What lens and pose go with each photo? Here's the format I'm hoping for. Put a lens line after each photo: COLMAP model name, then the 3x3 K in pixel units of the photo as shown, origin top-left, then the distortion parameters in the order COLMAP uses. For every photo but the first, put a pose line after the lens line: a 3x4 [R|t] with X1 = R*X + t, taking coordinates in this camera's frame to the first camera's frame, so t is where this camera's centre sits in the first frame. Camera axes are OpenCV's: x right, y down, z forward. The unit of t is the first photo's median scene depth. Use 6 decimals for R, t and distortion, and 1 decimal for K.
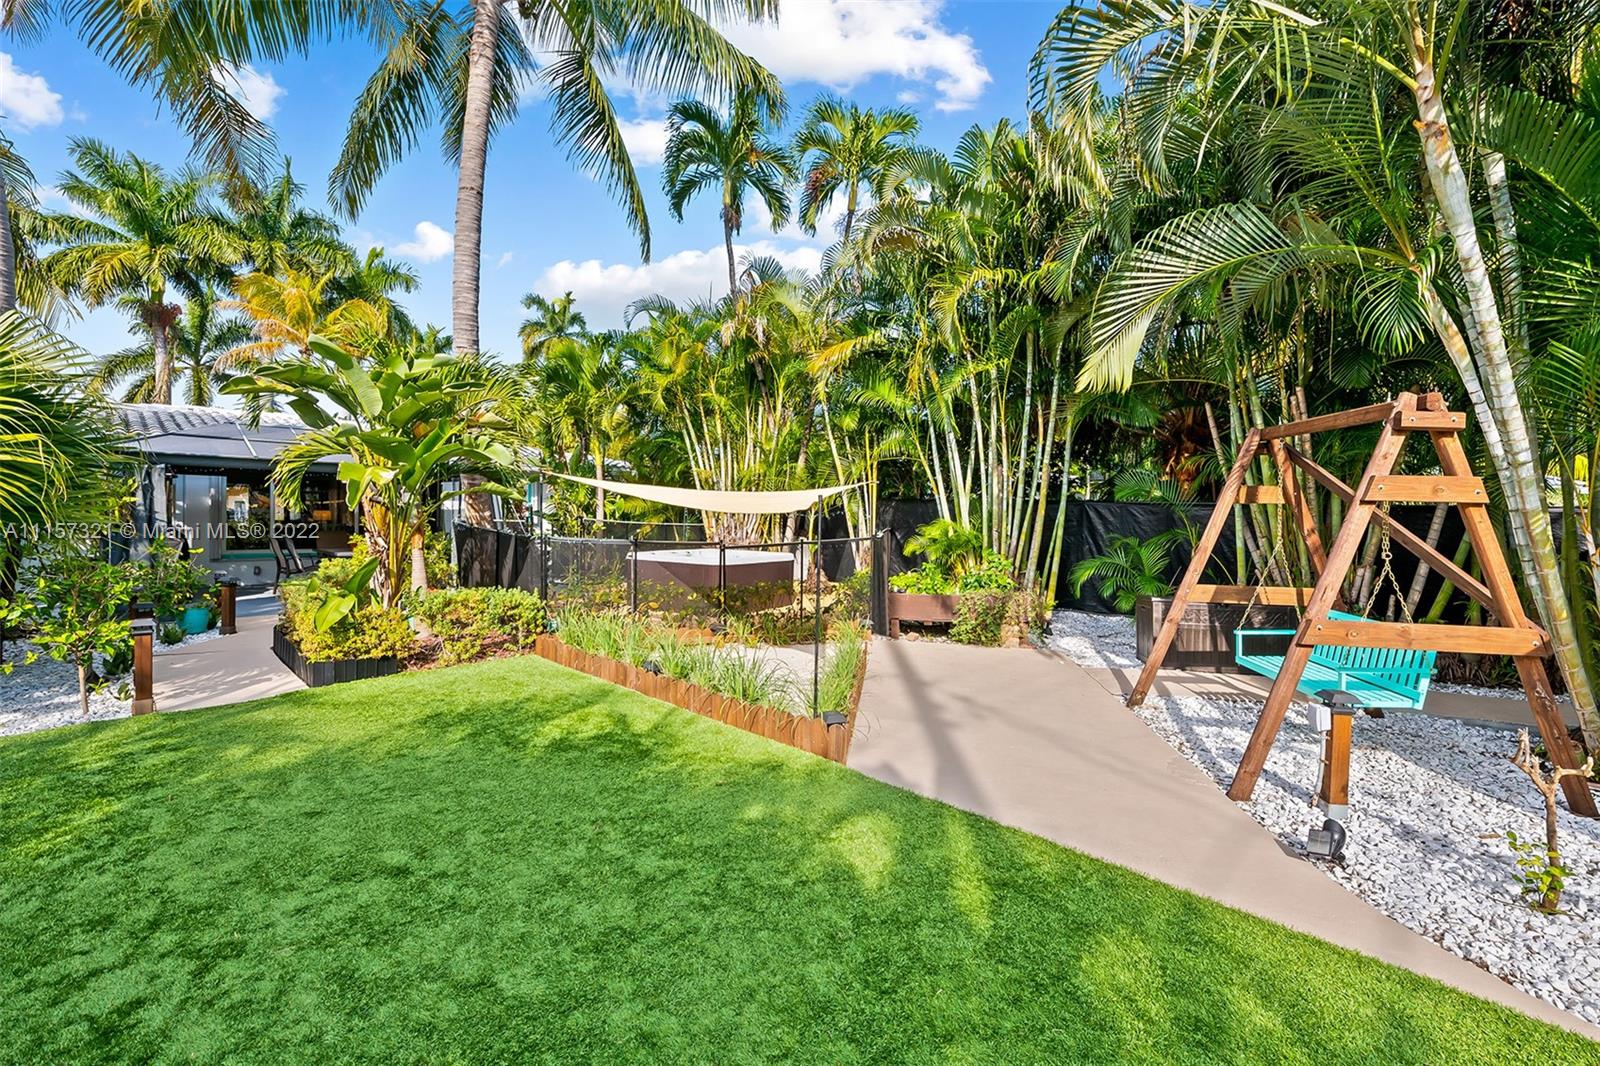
lens RADIAL K [[673.3, 0, 801.9], [0, 673.3, 514.4], [0, 0, 1]] dist [-0.000297, -0.000161]
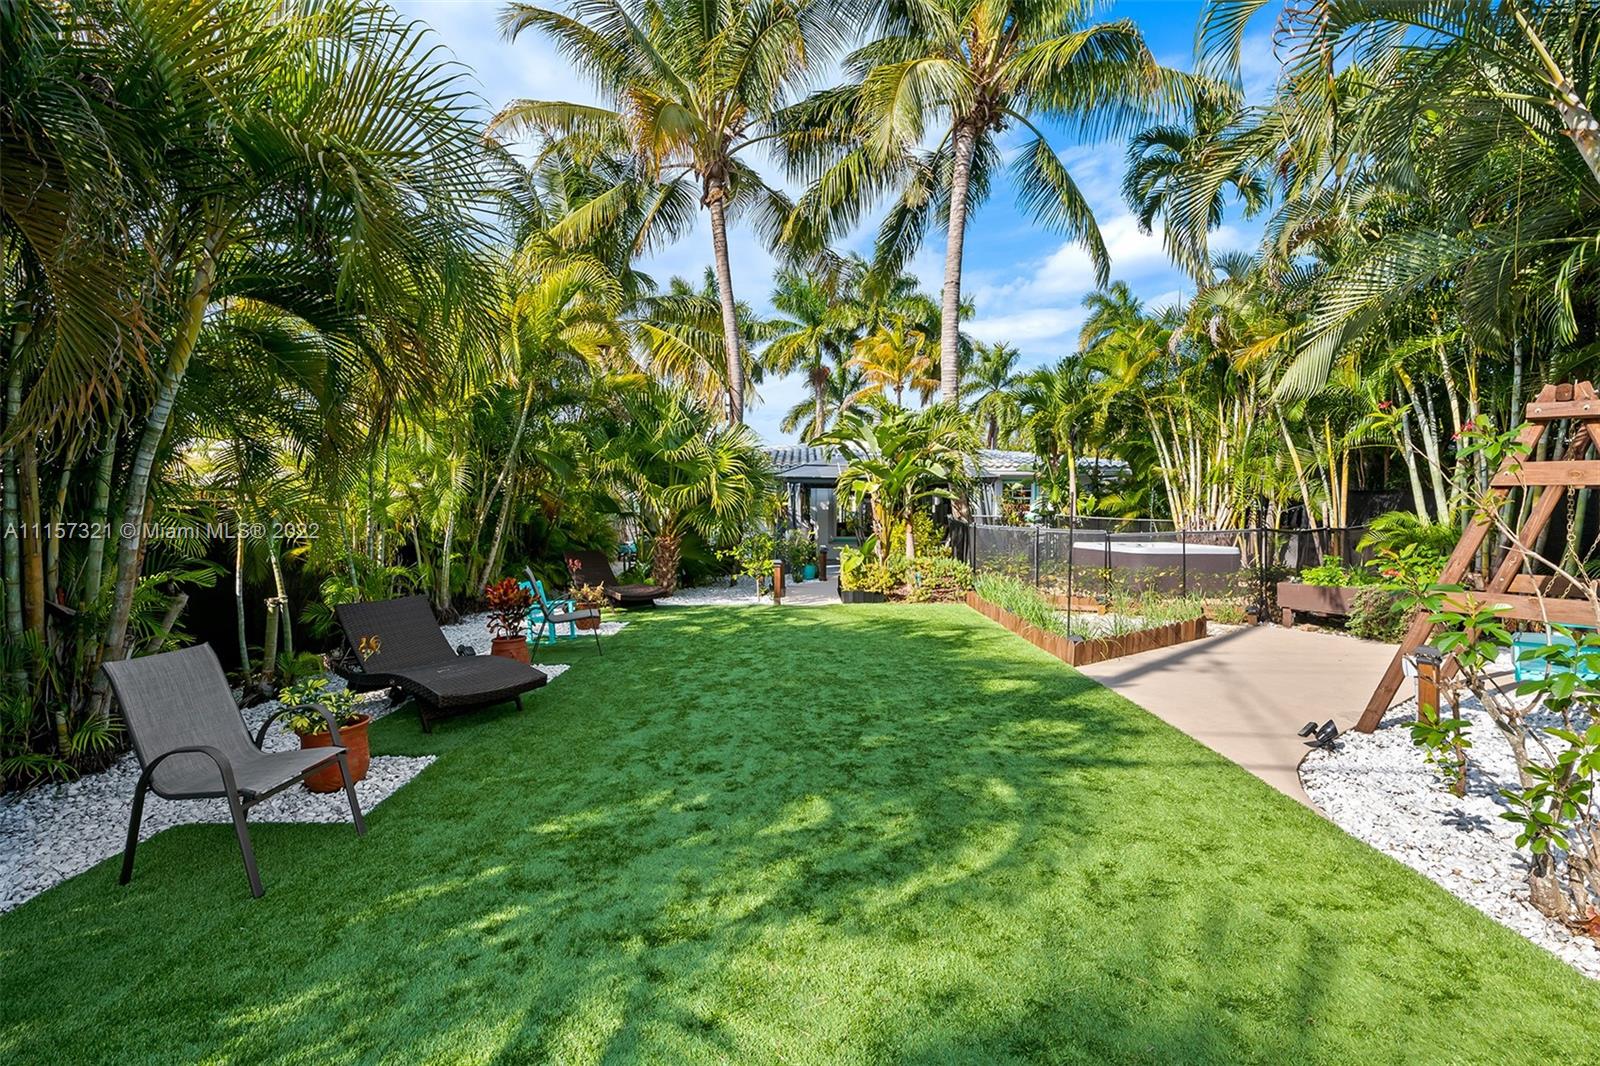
lens RADIAL K [[856.0, 0, 800.0], [0, 856.0, 533.0], [0, 0, 1]] dist [-0.034305, -0.000059]
pose [[0.678462, 0.008331, -0.734588, 0.458374], [0.003686, 0.999885, 0.014743, 0.014195], [0.734626, -0.012710, 0.678353, -0.338123]]
